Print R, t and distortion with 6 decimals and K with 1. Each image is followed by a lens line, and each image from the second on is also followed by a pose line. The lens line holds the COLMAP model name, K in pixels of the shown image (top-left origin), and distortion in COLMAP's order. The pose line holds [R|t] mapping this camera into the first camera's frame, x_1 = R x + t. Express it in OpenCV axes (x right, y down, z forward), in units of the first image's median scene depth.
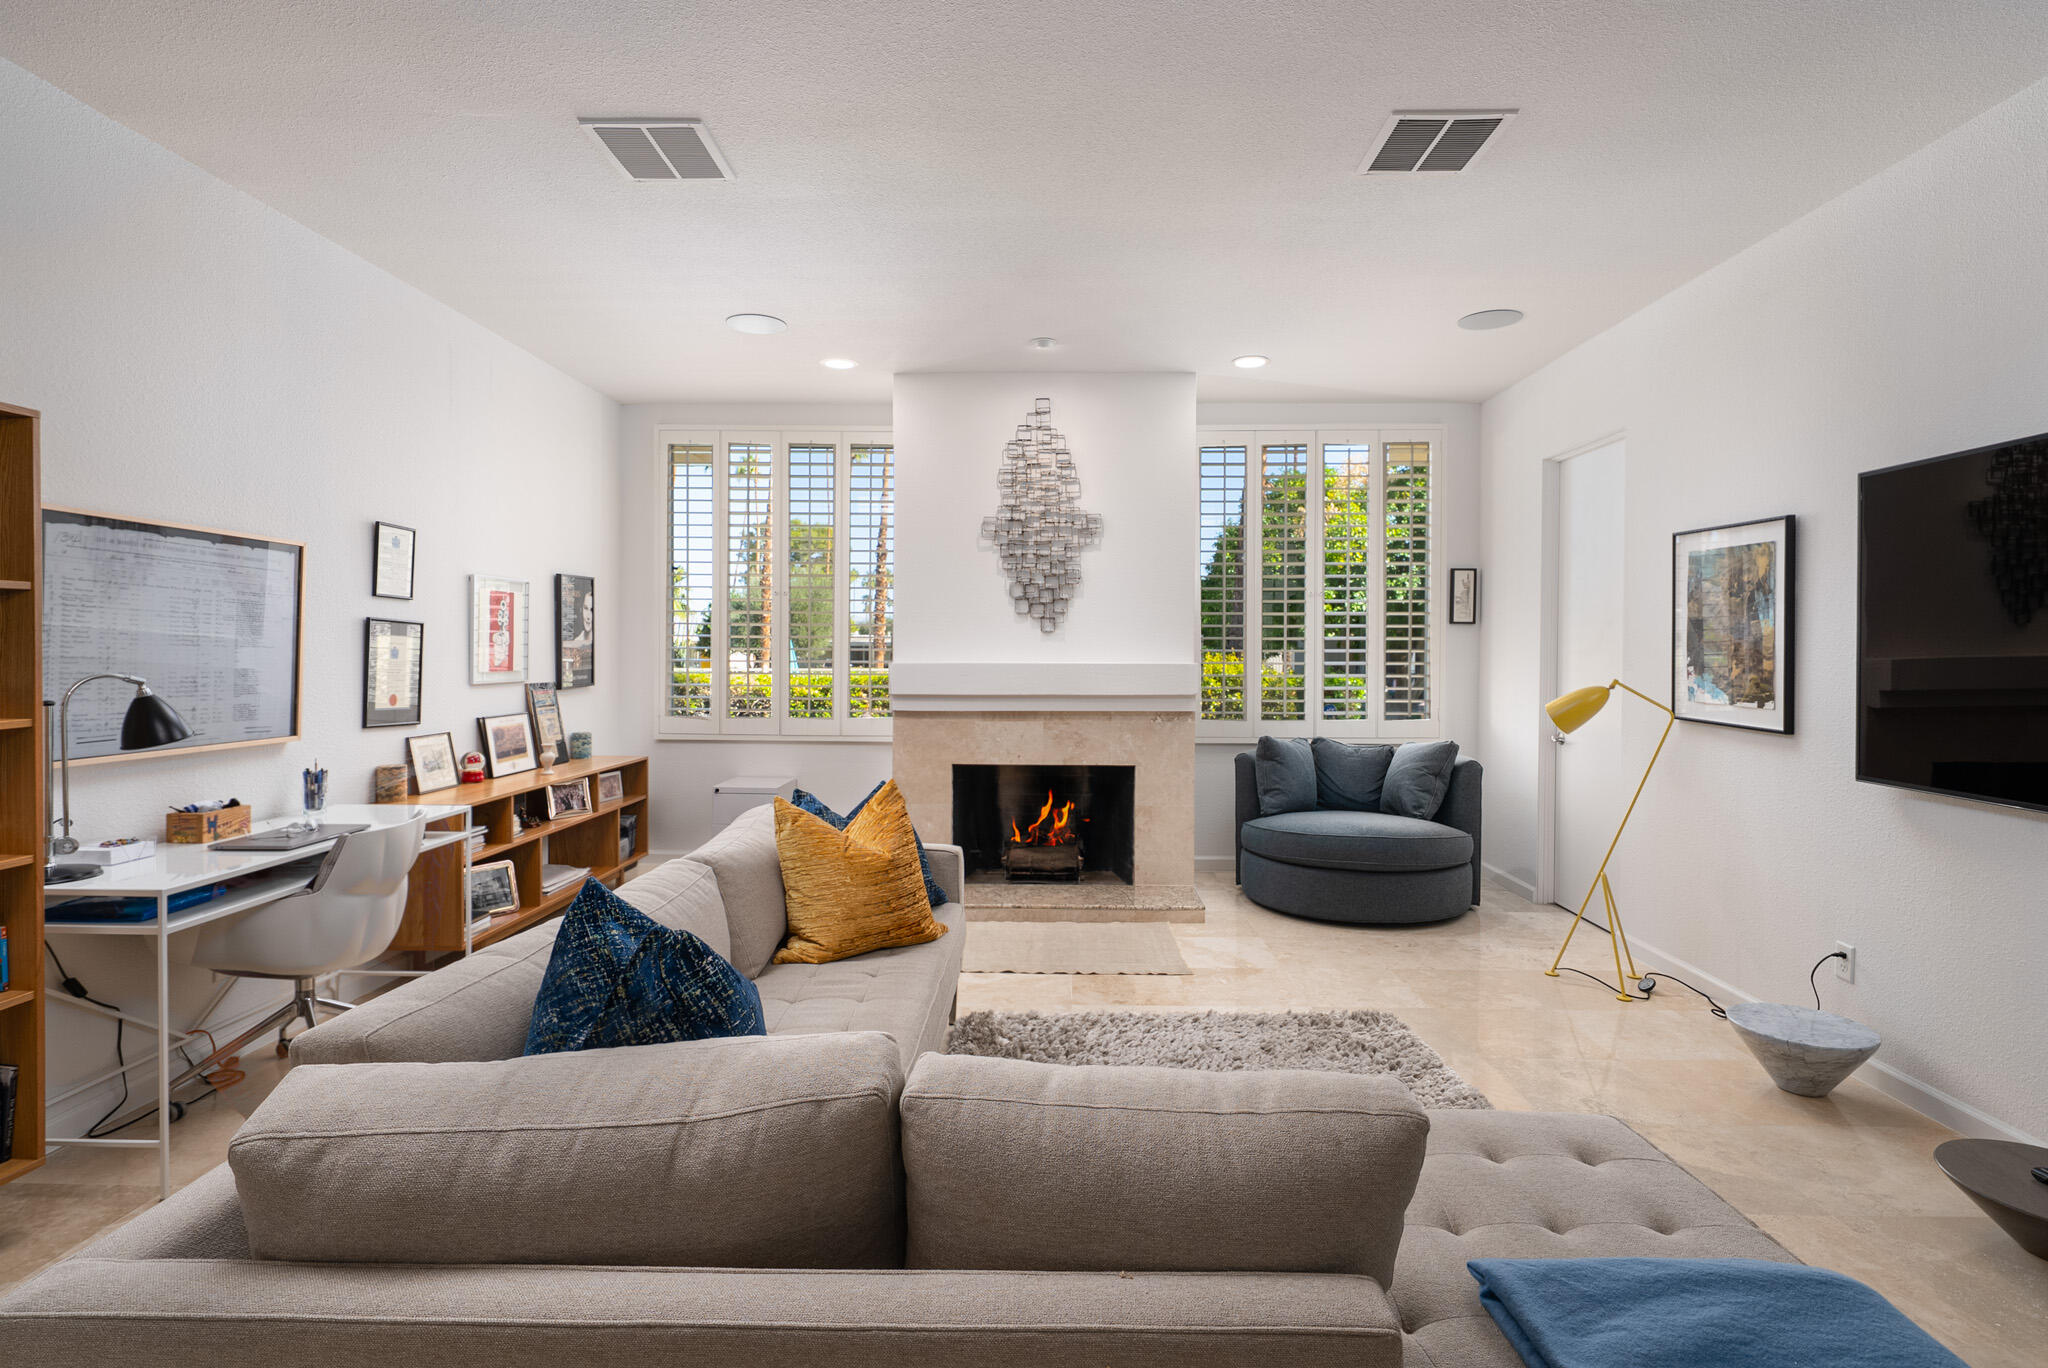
lens RADIAL K [[995.1, 0, 1027.9], [0, 995.1, 674.3], [0, 0, 1]] dist [0.001573, -0.000682]
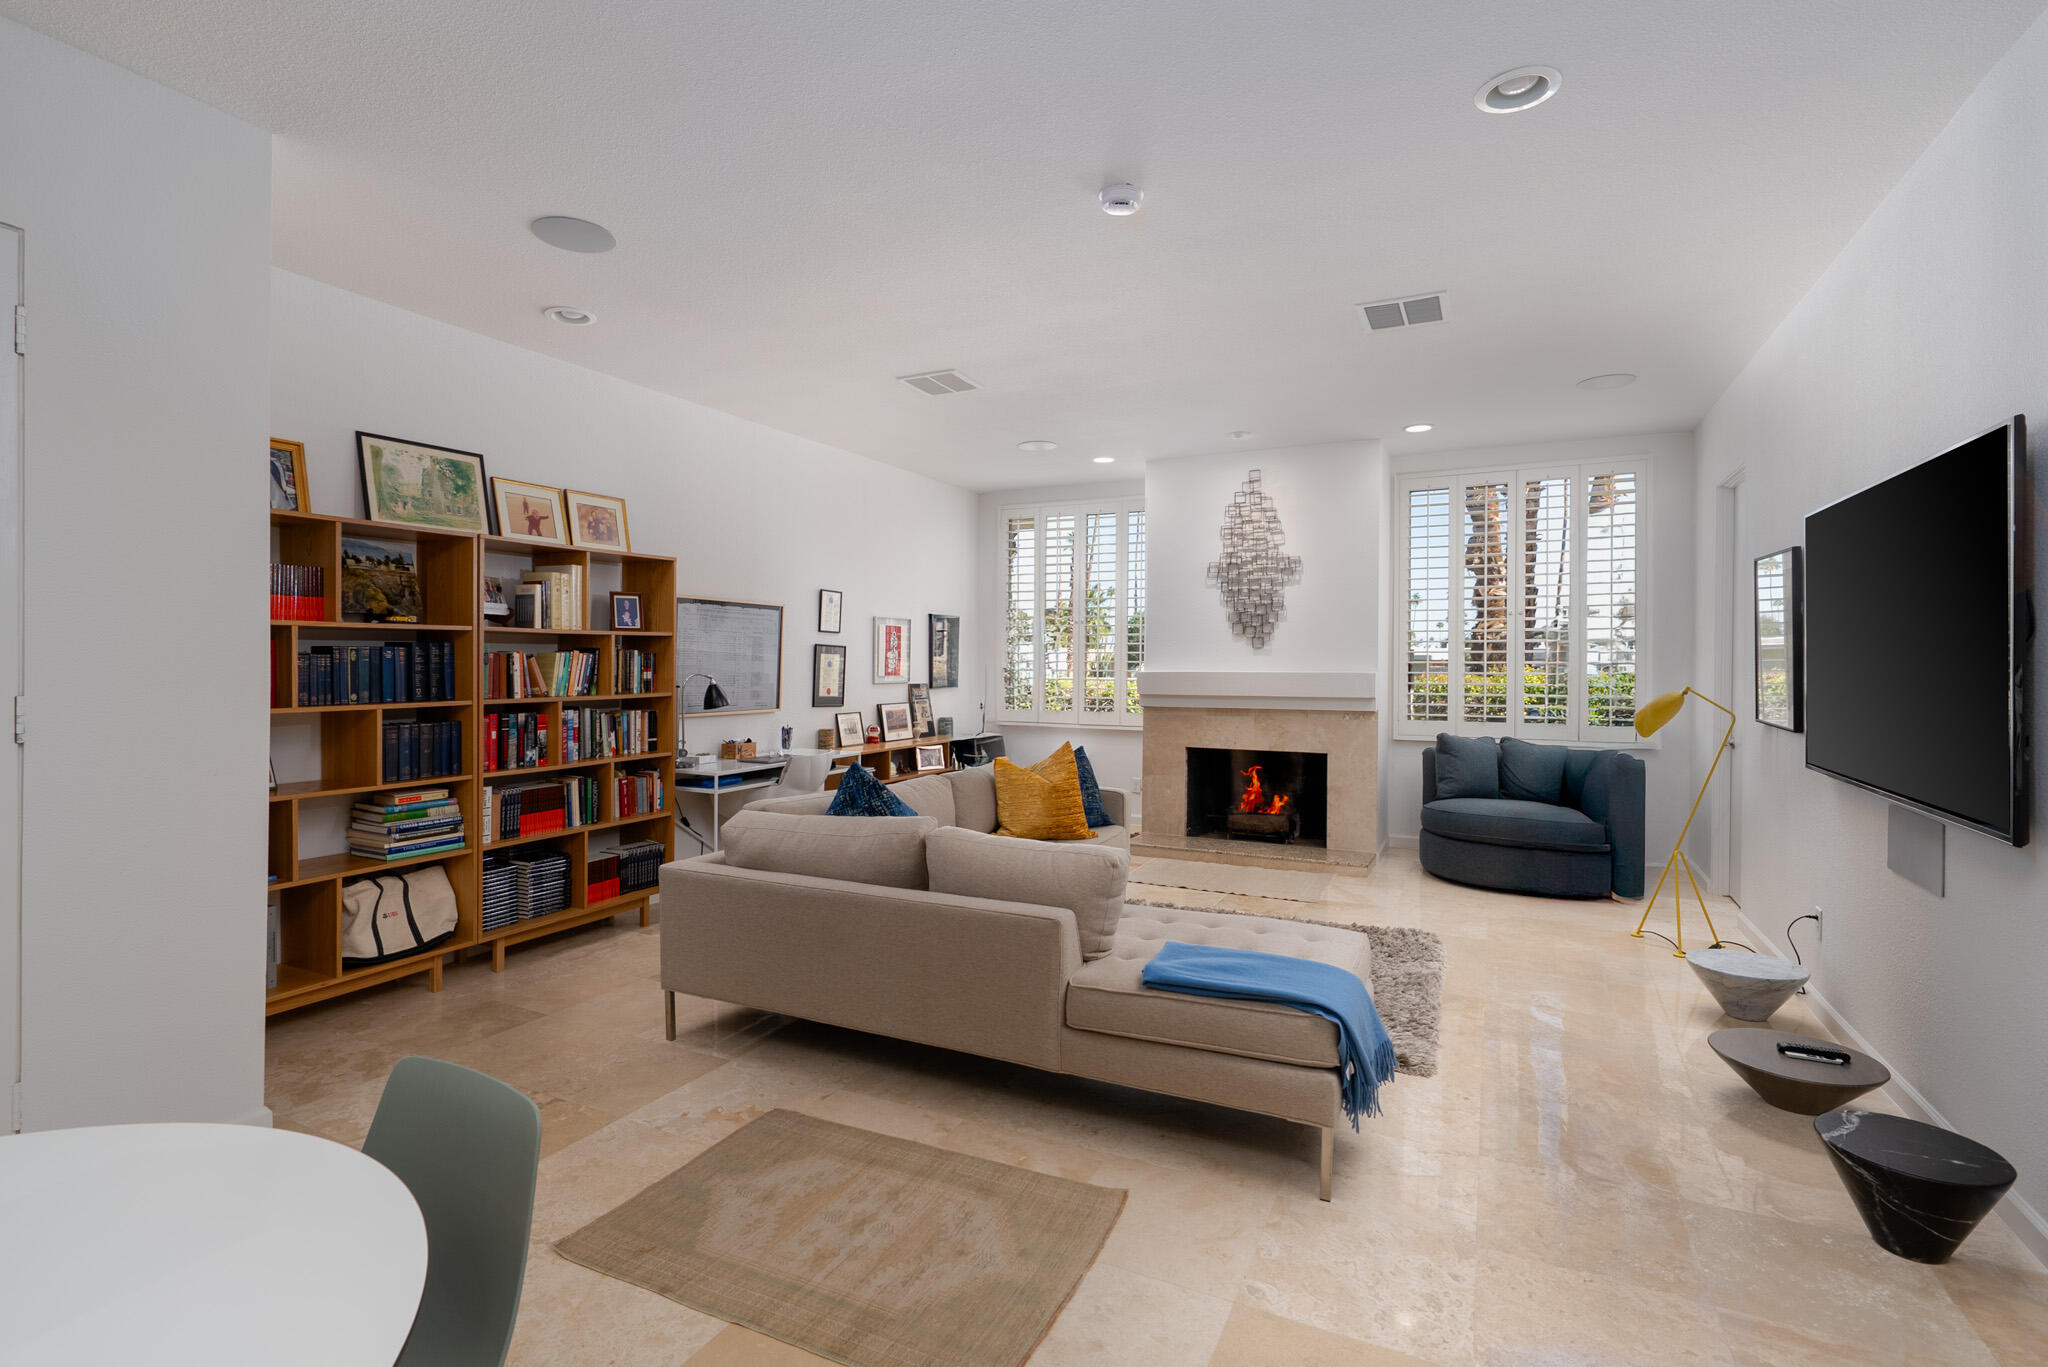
lens RADIAL K [[961.6, 0, 1024.2], [0, 961.6, 674.3], [0, 0, 1]] dist [0.002069, -0.000257]
pose [[0.906969, 0.003584, -0.421182, 0.321934], [-0.009346, 0.999889, -0.011617, 0.010675], [0.421093, 0.014473, 0.906902, -0.321315]]
